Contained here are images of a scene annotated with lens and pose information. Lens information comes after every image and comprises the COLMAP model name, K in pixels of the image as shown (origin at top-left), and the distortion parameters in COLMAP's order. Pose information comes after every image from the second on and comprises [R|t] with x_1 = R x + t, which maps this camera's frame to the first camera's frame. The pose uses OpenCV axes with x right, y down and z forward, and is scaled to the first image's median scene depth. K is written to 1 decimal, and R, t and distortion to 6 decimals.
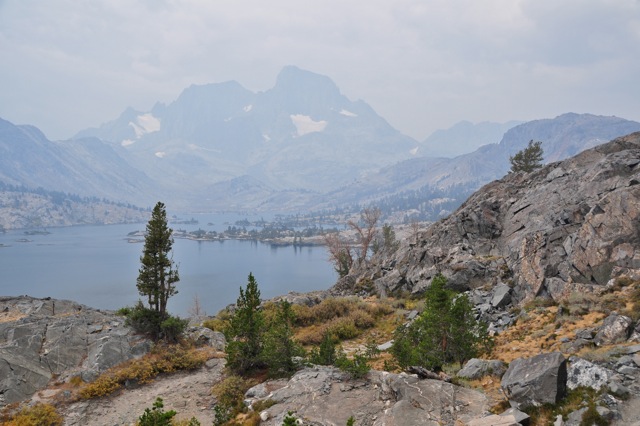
lens RADIAL K [[540.1, 0, 320.0], [0, 540.1, 213.0], [0, 0, 1]] dist [-0.135263, -0.003520]
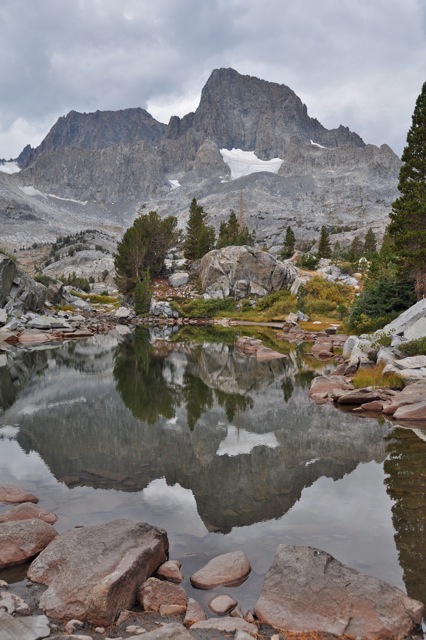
lens RADIAL K [[689.6, 0, 213.0], [0, 689.6, 320.0], [0, 0, 1]] dist [-0.021820, 0.005182]
pose [[0.994733, 0.014678, -0.101441, 0.014720], [-0.014760, 0.999891, -0.000057, 0.002577], [0.101430, 0.001554, 0.994842, 0.258571]]
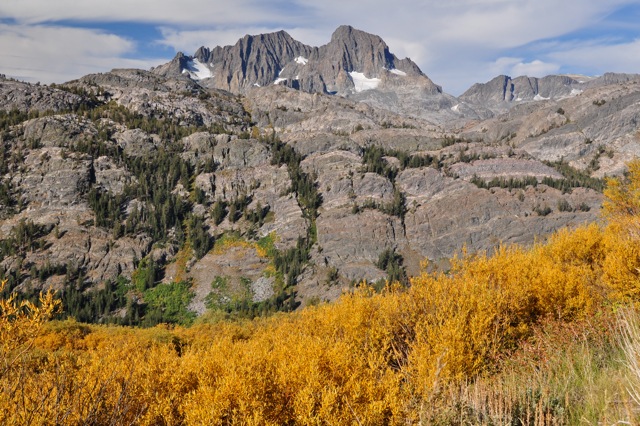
lens RADIAL K [[692.6, 0, 331.2], [0, 692.6, 212.5], [0, 0, 1]] dist [0.018783, 0.016996]
pose [[0.999735, 0.020123, 0.011182, -0.099710], [-0.020797, 0.997741, 0.063875, 0.023104], [-0.009871, -0.064091, 0.997895, -0.495502]]
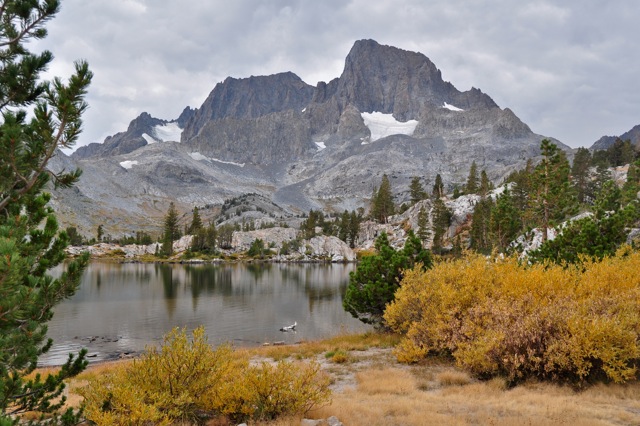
lens RADIAL K [[708.4, 0, 316.7], [0, 708.4, 213.6], [0, 0, 1]] dist [-0.009622, 0.011256]
pose [[0.985385, -0.003720, -0.170302, 0.035543], [-0.009671, 0.996927, -0.077734, 0.005756], [0.170068, 0.078245, 0.982321, 0.161759]]
